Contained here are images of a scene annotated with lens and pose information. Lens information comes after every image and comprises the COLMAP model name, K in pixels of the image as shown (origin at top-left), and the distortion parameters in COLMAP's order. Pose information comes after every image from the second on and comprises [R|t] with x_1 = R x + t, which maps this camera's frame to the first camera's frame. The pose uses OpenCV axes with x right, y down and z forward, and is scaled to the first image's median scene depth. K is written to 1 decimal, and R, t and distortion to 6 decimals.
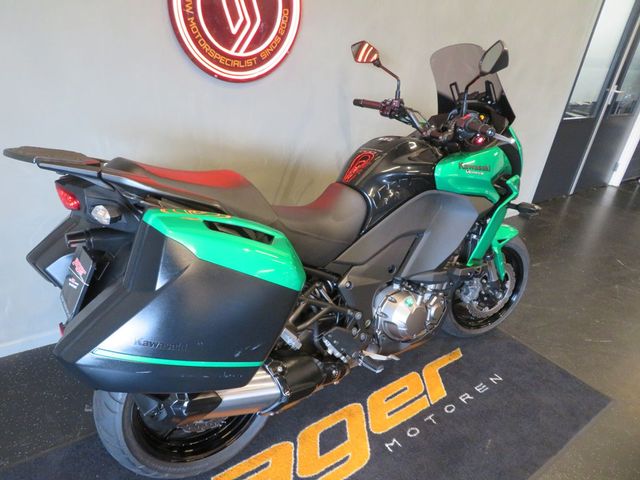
lens RADIAL K [[456.3, 0, 320.0], [0, 456.3, 240.0], [0, 0, 1]] dist [-0.005662, -0.000512]
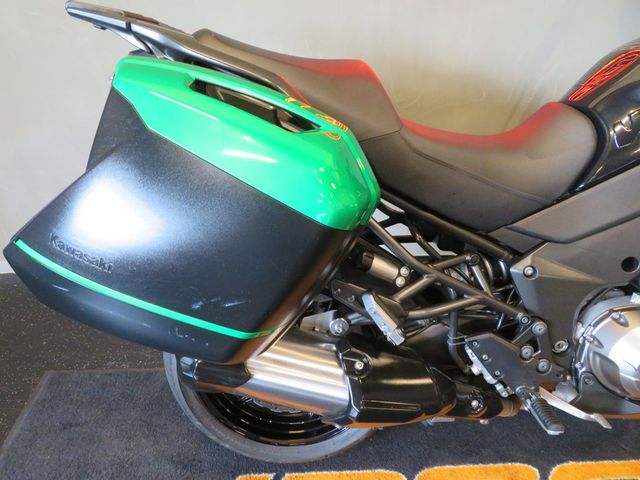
lens RADIAL K [[463.4, 0, 312.3], [0, 463.4, 239.8], [0, 0, 1]] dist [-0.009156, 0.002026]
pose [[0.814431, 0.186471, -0.549483, 0.138709], [-0.167528, 0.982195, 0.085009, 0.049239], [0.555551, 0.022820, 0.831169, 0.315623]]
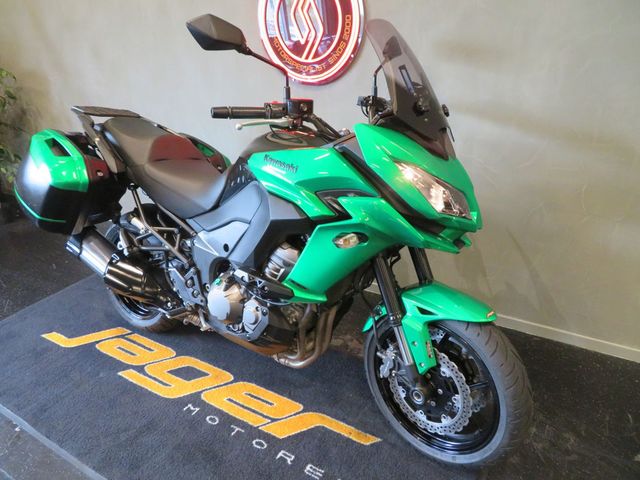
lens RADIAL K [[461.0, 0, 320.0], [0, 461.0, 240.0], [0, 0, 1]] dist [-0.004924, -0.006221]
pose [[0.355431, 0.259621, -0.897923, 1.122488], [-0.341478, 0.930315, 0.133817, -0.160417], [0.870093, 0.259059, 0.419318, 0.708716]]
